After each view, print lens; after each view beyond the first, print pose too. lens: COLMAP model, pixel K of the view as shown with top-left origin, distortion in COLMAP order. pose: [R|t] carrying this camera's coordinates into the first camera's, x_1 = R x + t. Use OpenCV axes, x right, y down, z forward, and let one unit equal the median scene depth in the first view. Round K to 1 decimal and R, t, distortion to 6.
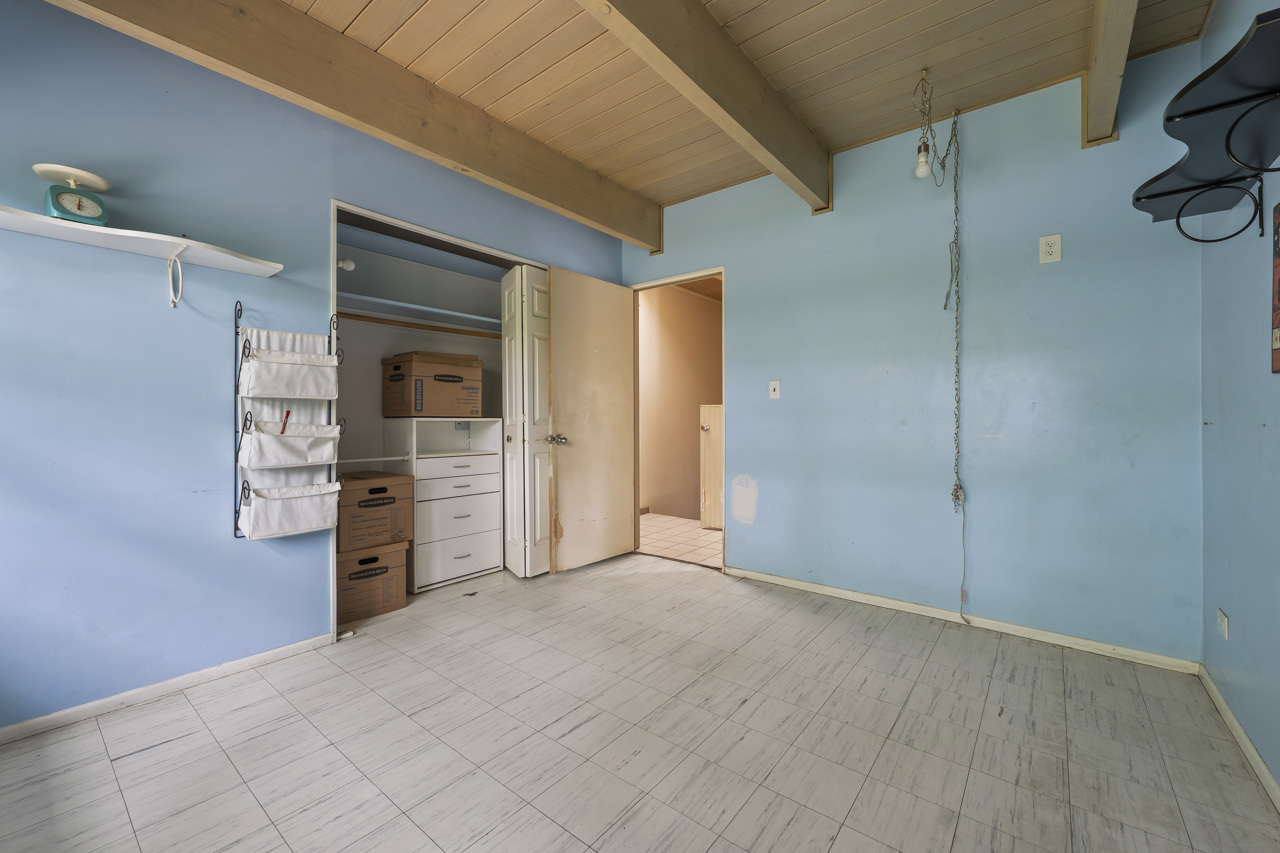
lens RADIAL K [[521.5, 0, 638.5], [0, 521.5, 421.7], [0, 0, 1]] dist [-0.003357, 0.000449]
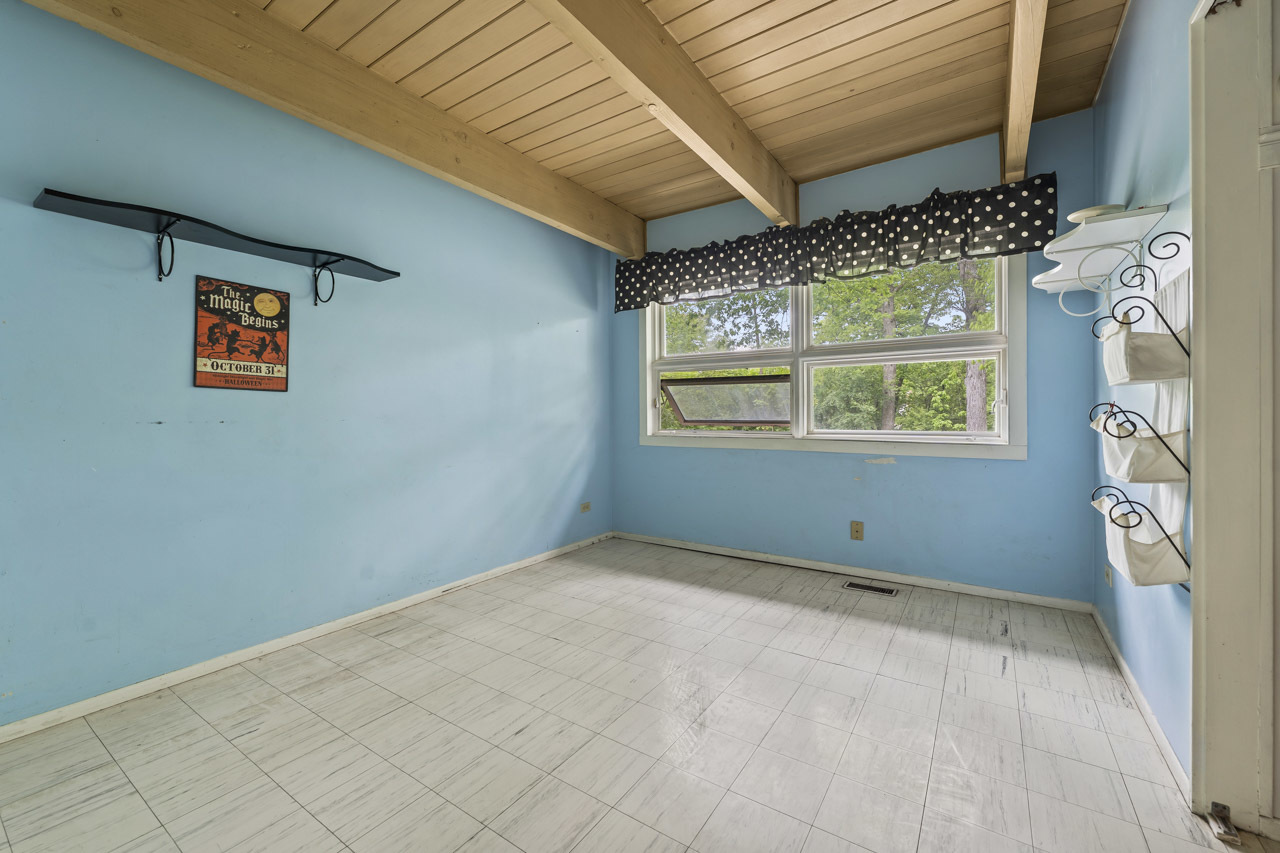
lens RADIAL K [[521.5, 0, 639.7], [0, 521.5, 419.0], [0, 0, 1]] dist [-0.003357, 0.000449]
pose [[-0.996626, 0.005921, -0.081857, 0.072718], [0.005104, 0.999935, 0.010194, -0.007894], [0.081912, 0.009741, -0.996592, 2.030675]]
